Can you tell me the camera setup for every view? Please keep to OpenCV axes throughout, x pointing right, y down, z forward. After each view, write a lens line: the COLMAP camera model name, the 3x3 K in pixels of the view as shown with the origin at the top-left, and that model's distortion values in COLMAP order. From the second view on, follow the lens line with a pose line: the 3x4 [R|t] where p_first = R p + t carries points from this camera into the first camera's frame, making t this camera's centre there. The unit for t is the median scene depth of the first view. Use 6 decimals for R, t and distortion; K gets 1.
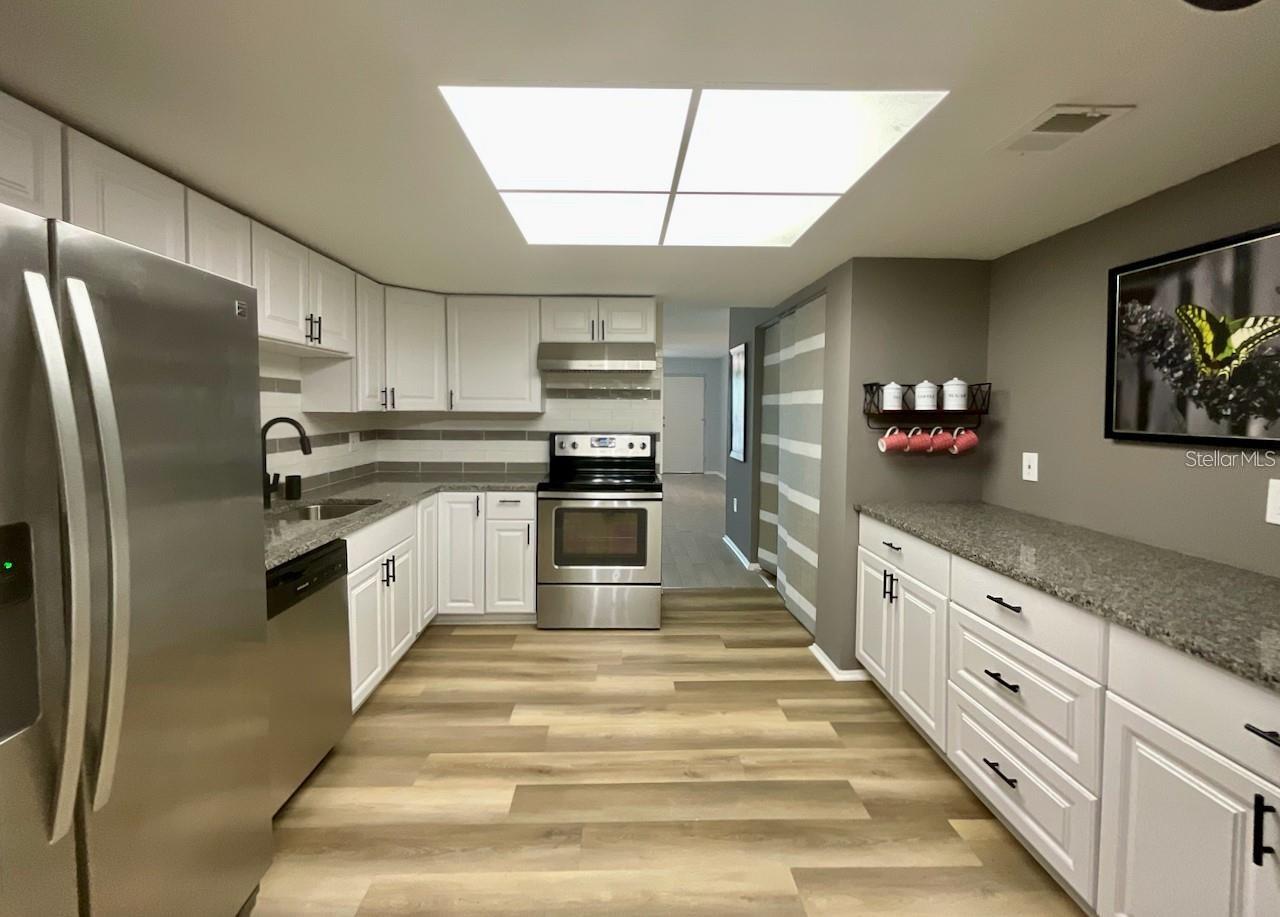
lens RADIAL K [[536.8, 0, 632.0], [0, 536.8, 433.8], [0, 0, 1]] dist [-0.000034, 0.000277]
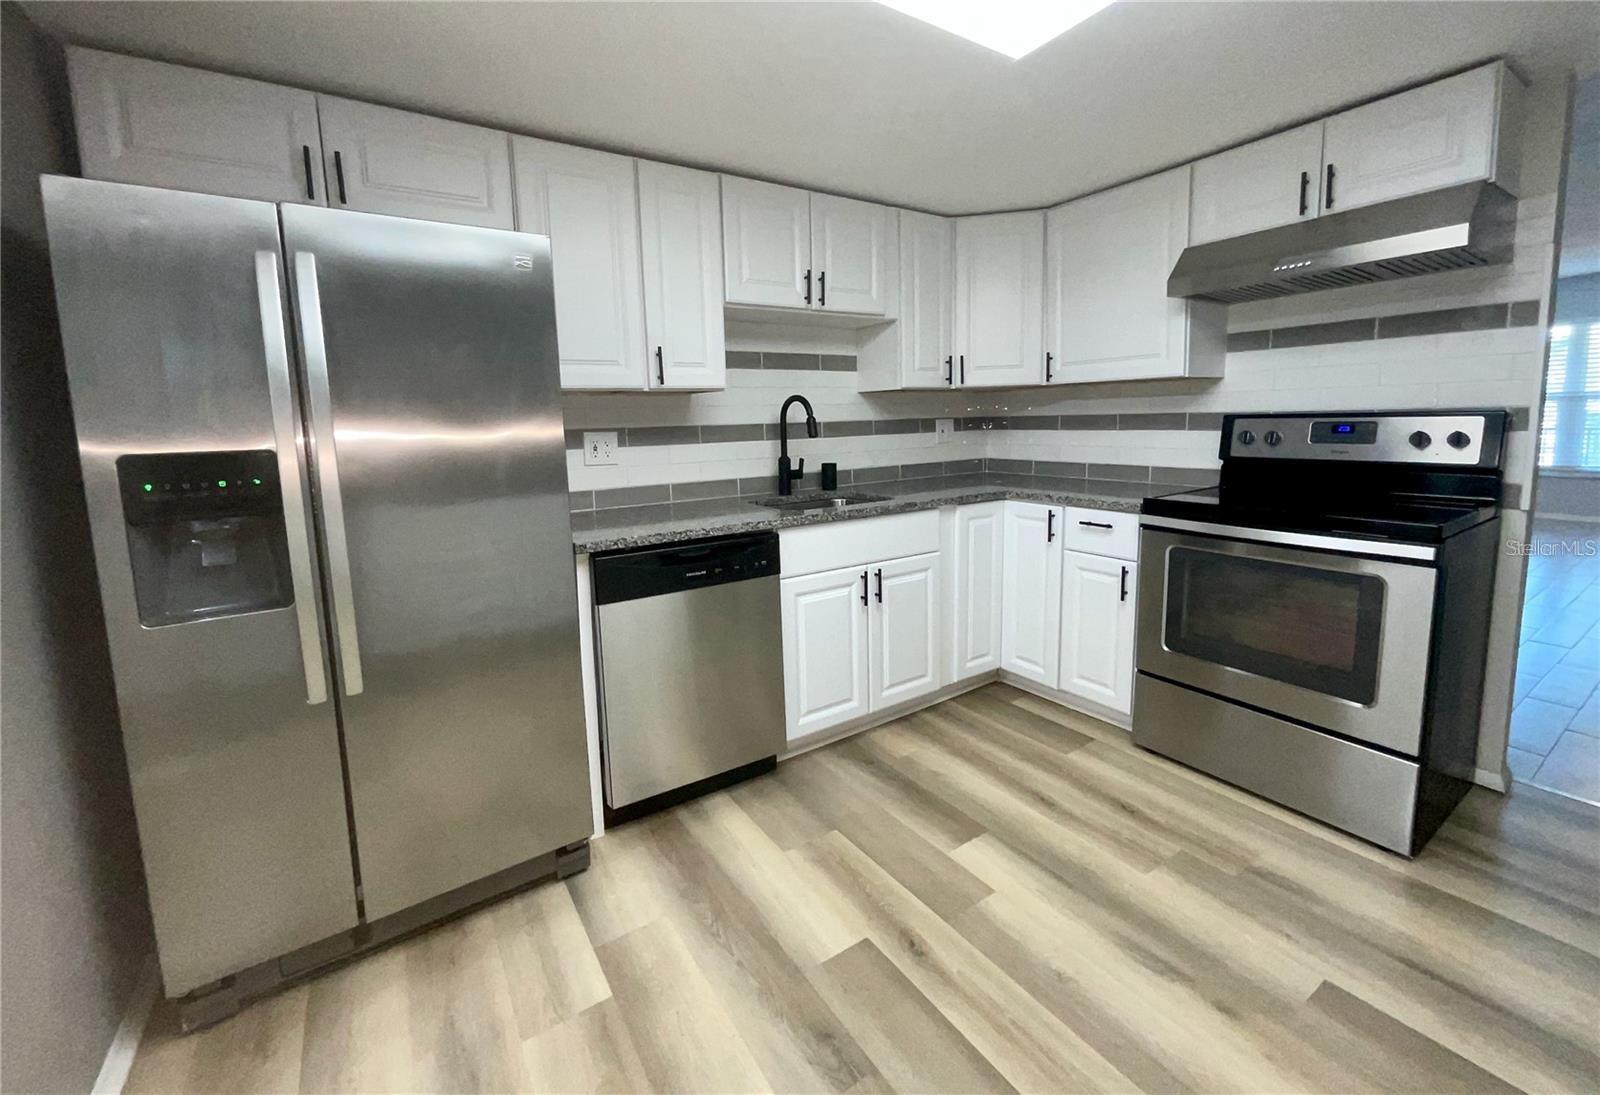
lens RADIAL K [[654.8, 0, 798.4], [0, 654.8, 495.5], [0, 0, 1]] dist [0.000597, 0.000146]
pose [[0.524132, 0.078535, -0.848008, 0.278745], [-0.010262, 0.996249, 0.085921, 0.039733], [0.851575, -0.036331, 0.522972, 0.398594]]
